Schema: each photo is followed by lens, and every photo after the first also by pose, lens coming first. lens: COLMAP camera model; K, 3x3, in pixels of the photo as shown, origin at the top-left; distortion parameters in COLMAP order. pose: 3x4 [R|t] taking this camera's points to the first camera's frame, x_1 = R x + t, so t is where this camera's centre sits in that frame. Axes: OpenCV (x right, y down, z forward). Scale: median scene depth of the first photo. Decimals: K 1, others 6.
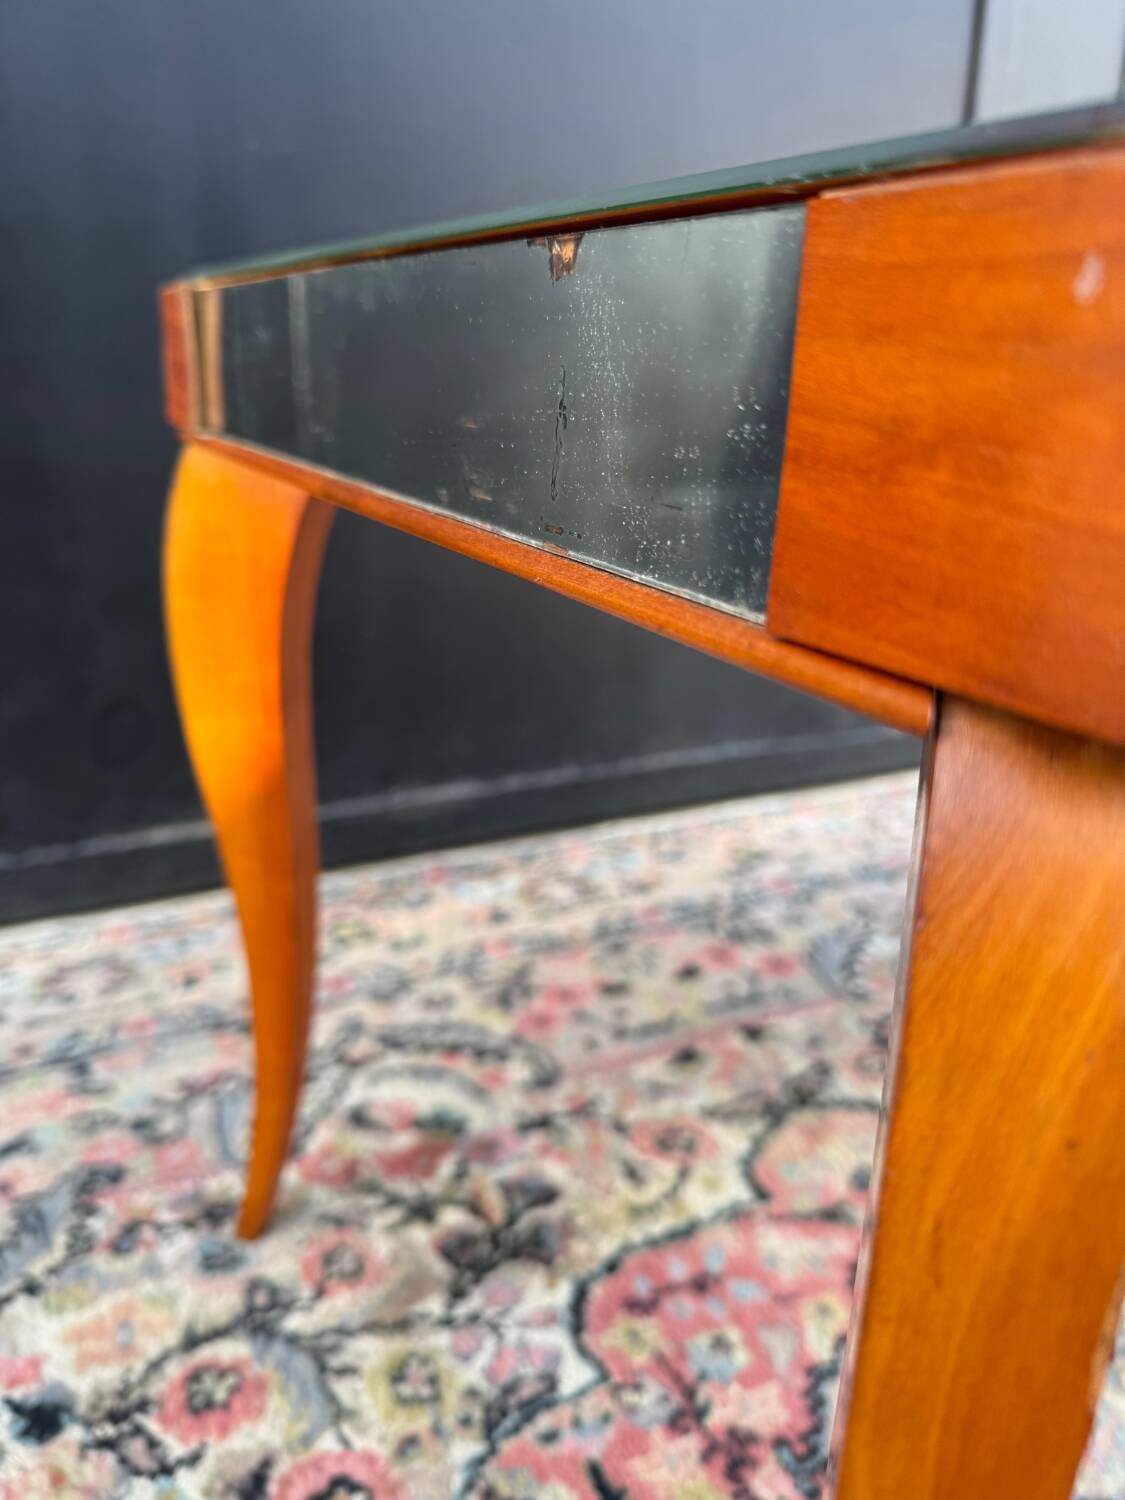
lens RADIAL K [[1117.6, 0, 562.5], [0, 1117.6, 750.0], [0, 0, 1]] dist [-0.049486, -0.002668]
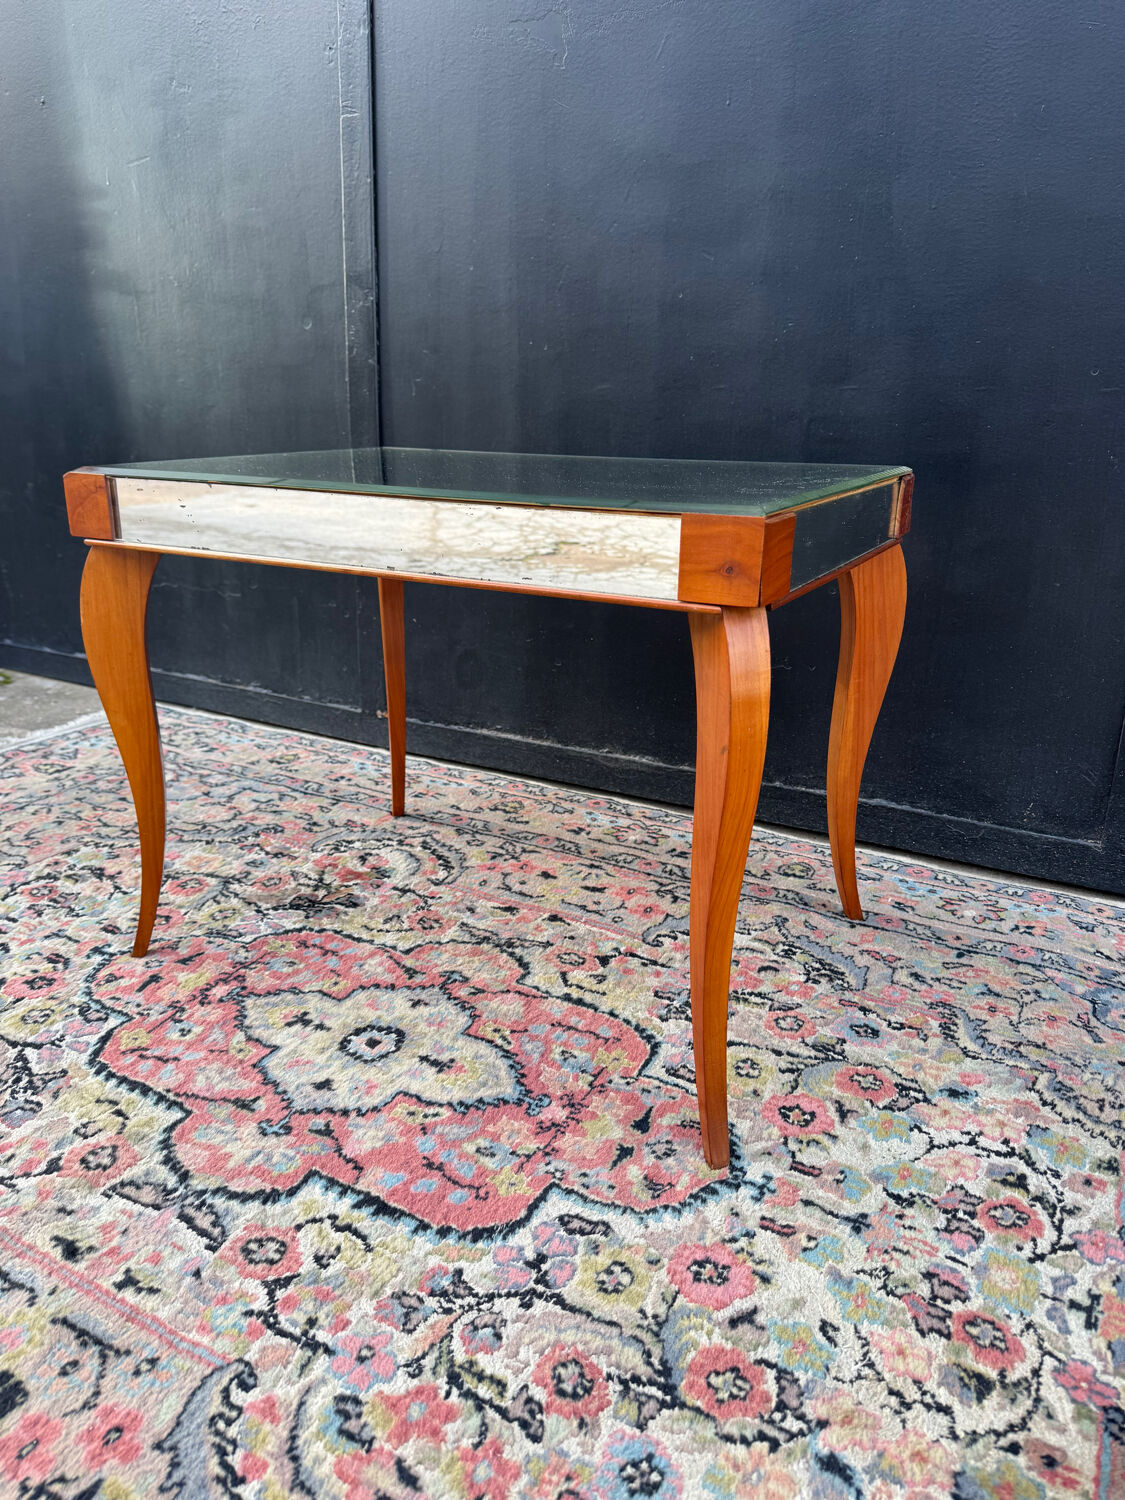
lens RADIAL K [[1065.4, 0, 562.5], [0, 1065.4, 750.0], [0, 0, 1]] dist [0.015822, -0.030267]
pose [[0.540485, 0.223506, -0.811124, 1.803530], [-0.263327, 0.960572, 0.089221, -0.137001], [0.799084, 0.165369, 0.578029, 0.184753]]
